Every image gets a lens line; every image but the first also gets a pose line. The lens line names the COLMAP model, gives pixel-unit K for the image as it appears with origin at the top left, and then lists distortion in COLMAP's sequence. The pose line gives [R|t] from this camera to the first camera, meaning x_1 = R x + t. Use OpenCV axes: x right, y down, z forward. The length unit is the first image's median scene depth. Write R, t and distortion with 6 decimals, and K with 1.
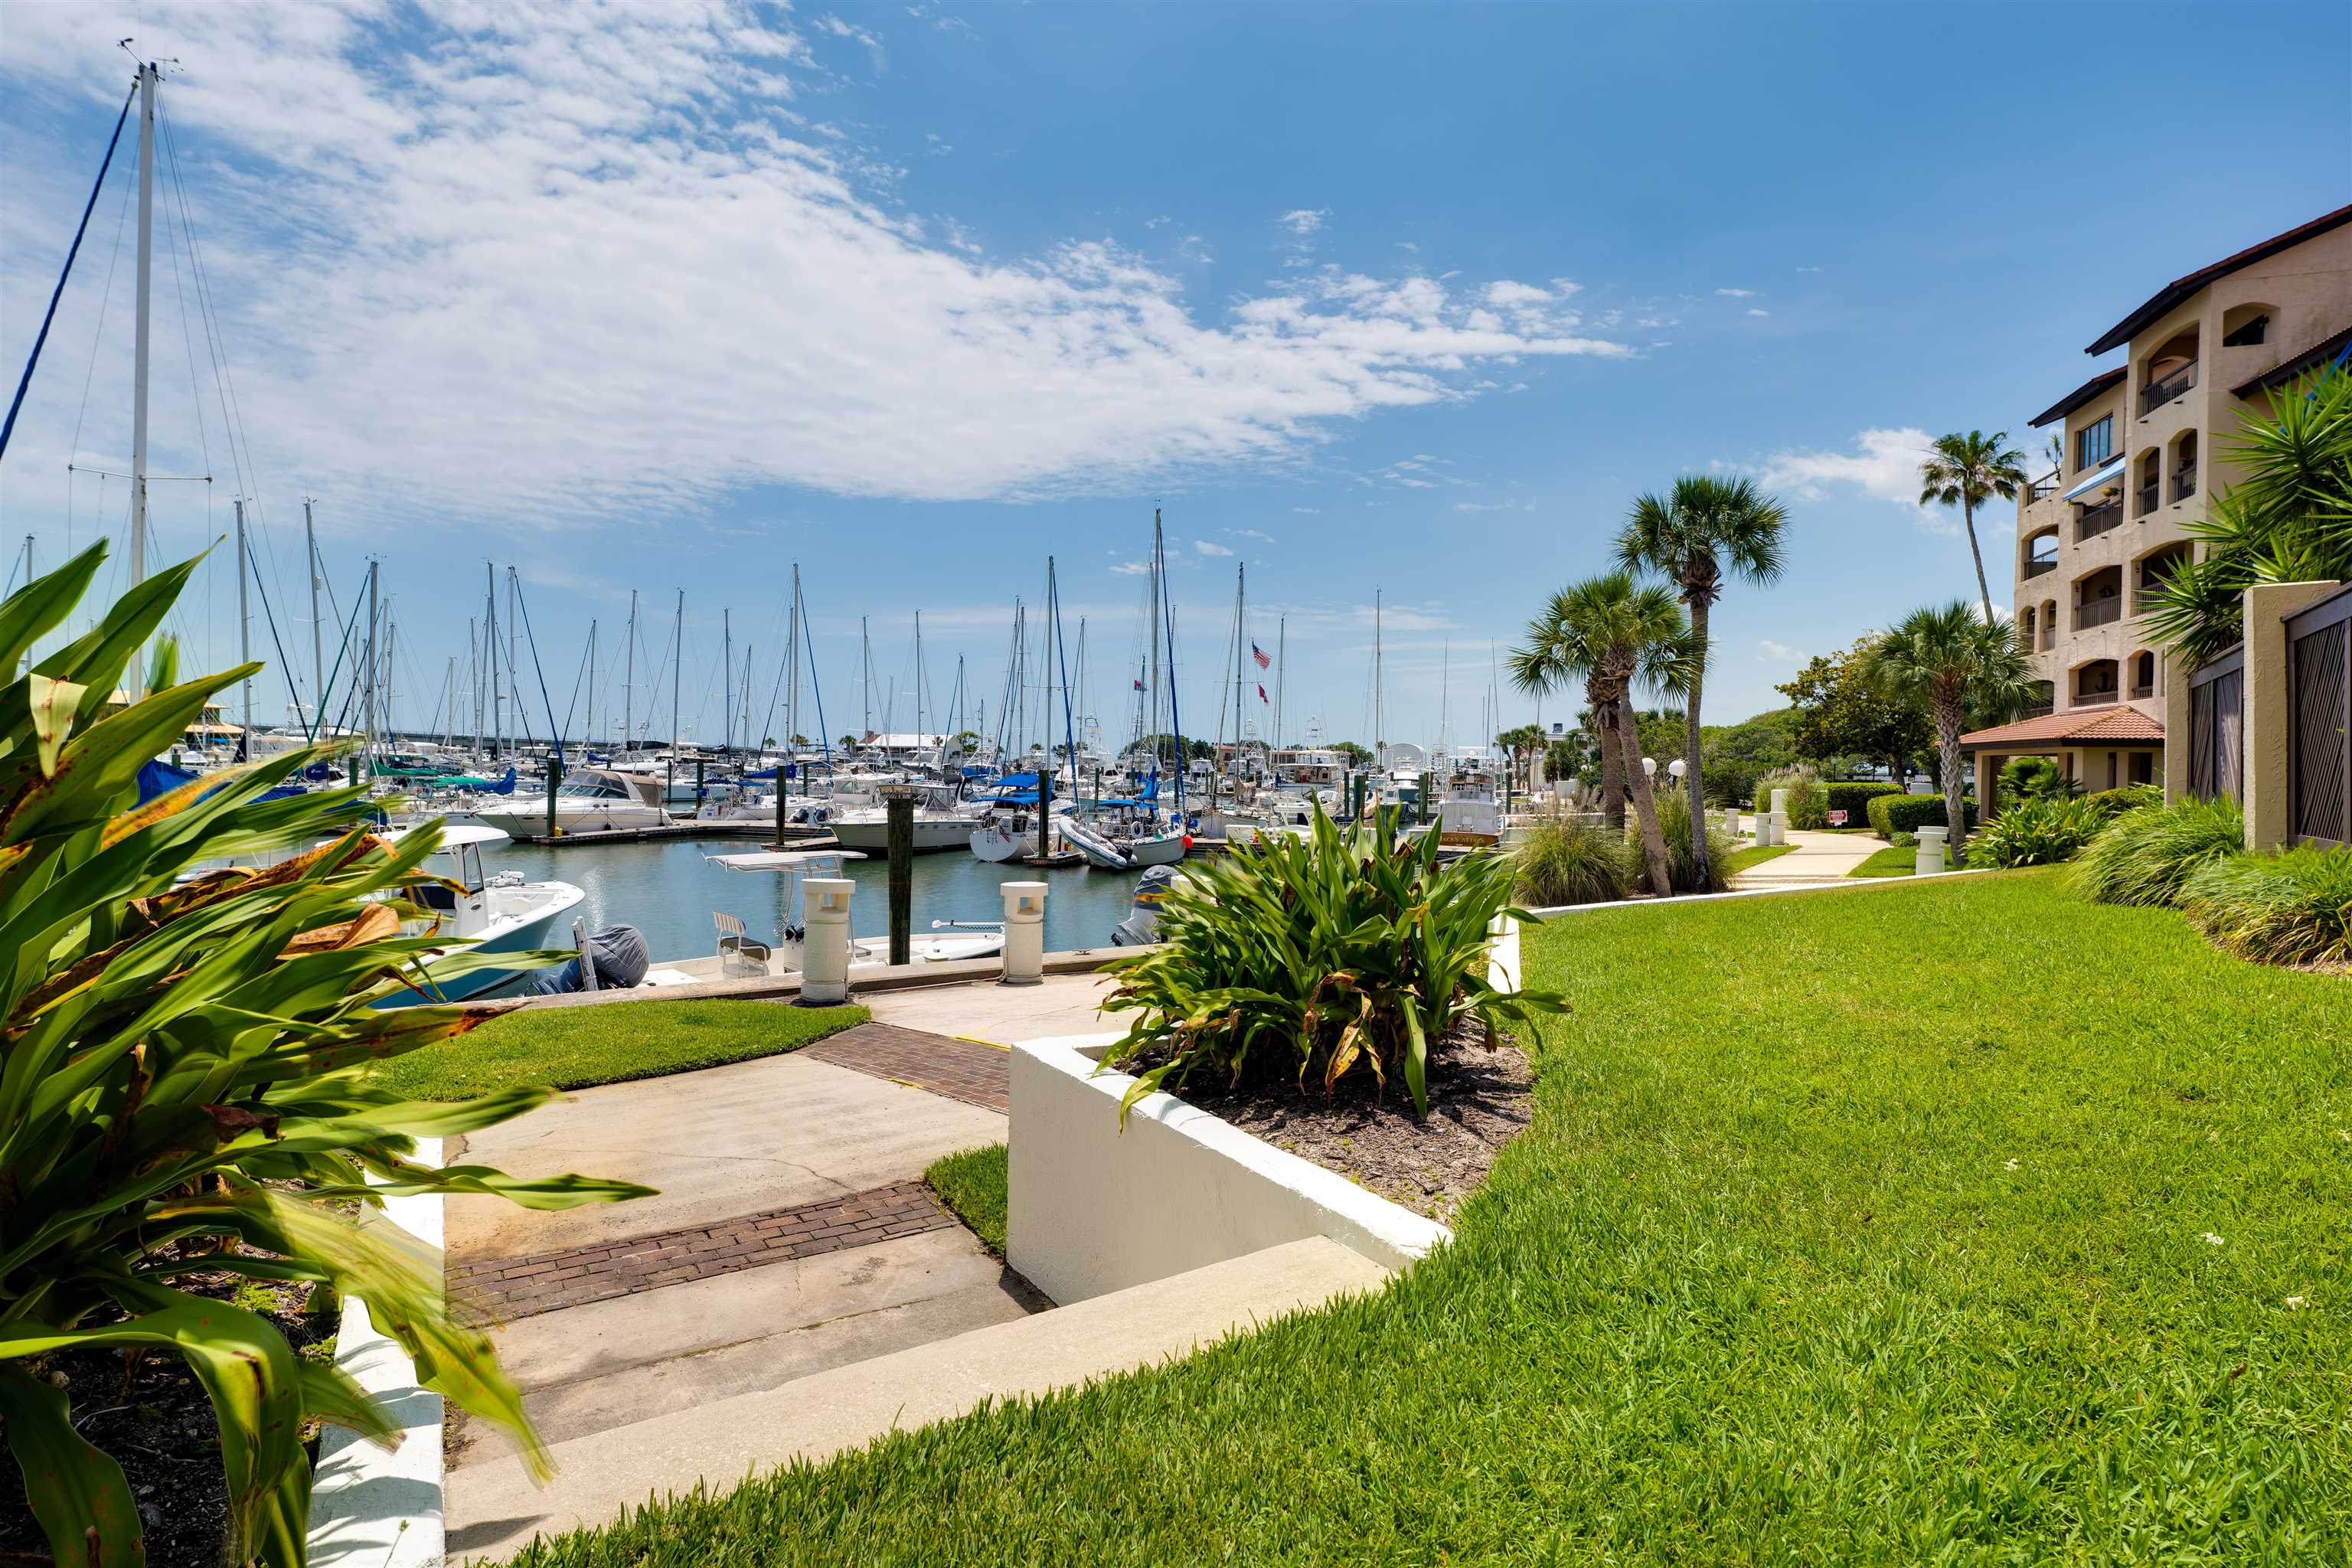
lens RADIAL K [[1147.7, 0, 1188.3], [0, 1147.7, 786.1], [0, 0, 1]] dist [0.011327, 0.000513]
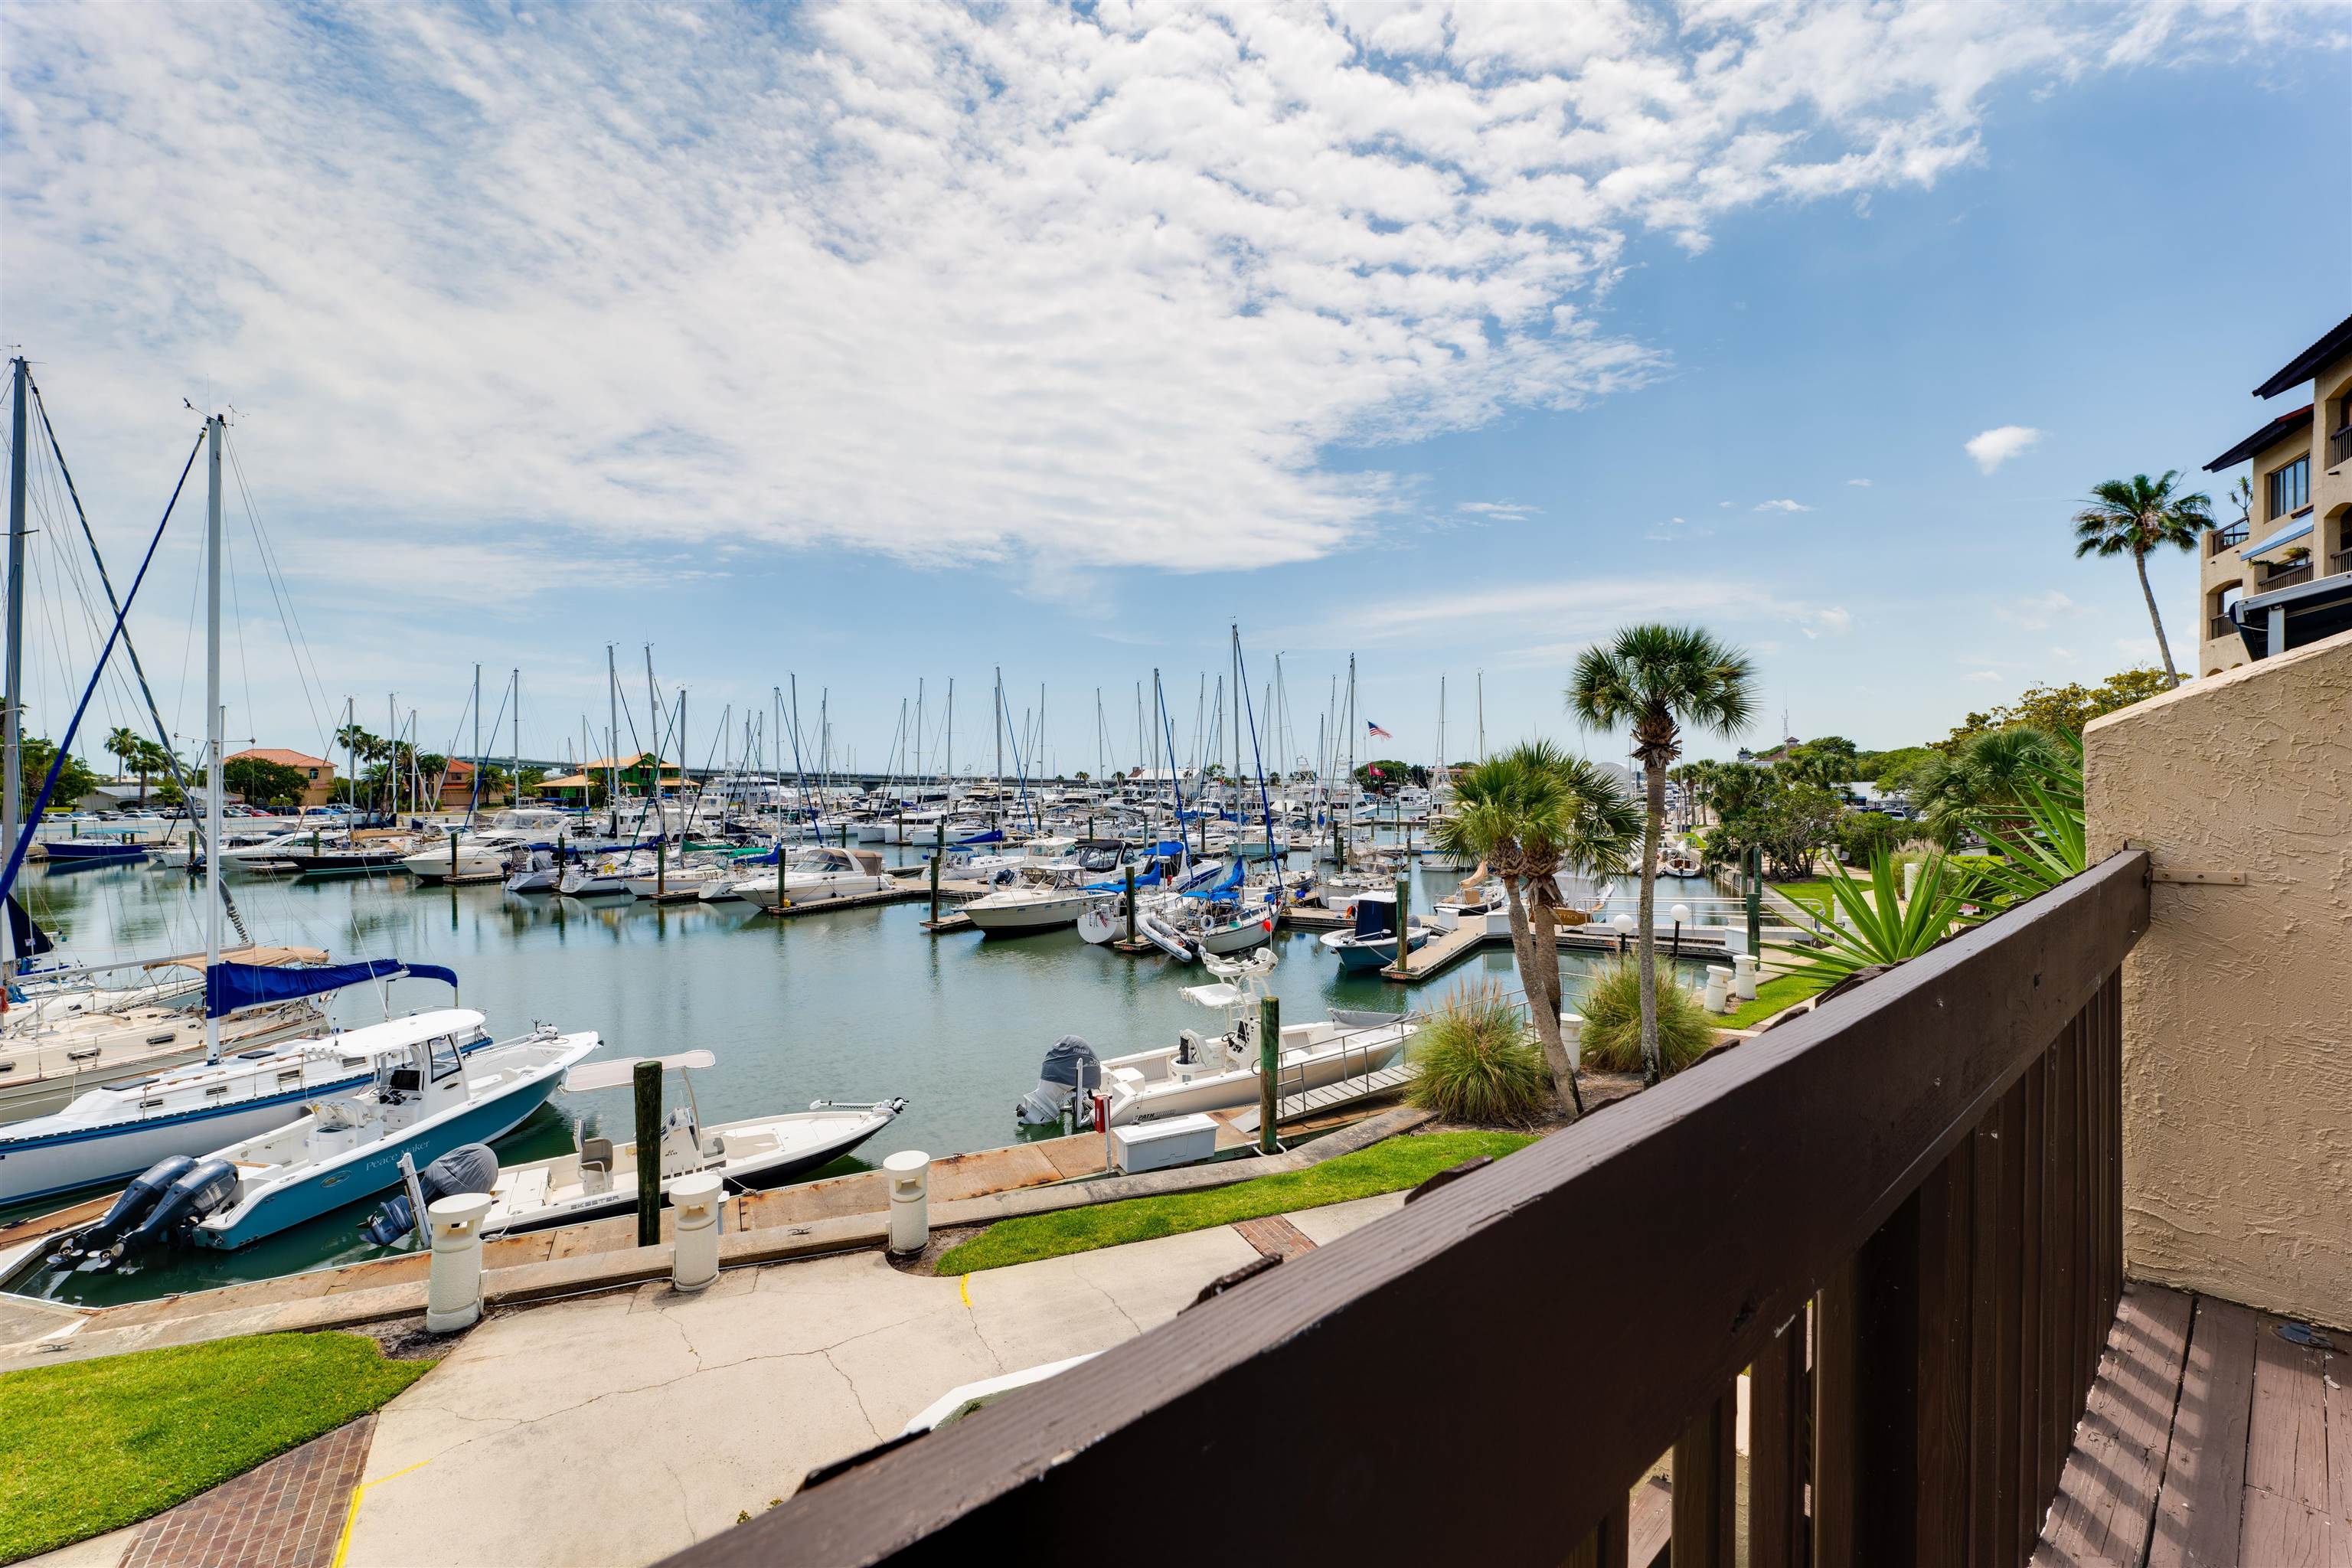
lens RADIAL K [[950.0, 0, 1176.0], [0, 950.0, 779.7], [0, 0, 1]] dist [0.002692, -0.000010]
pose [[0.969117, -0.021707, -0.245645, 0.128202], [0.016262, 0.999576, -0.024171, -0.064797], [0.246065, 0.019430, 0.969059, 0.092554]]
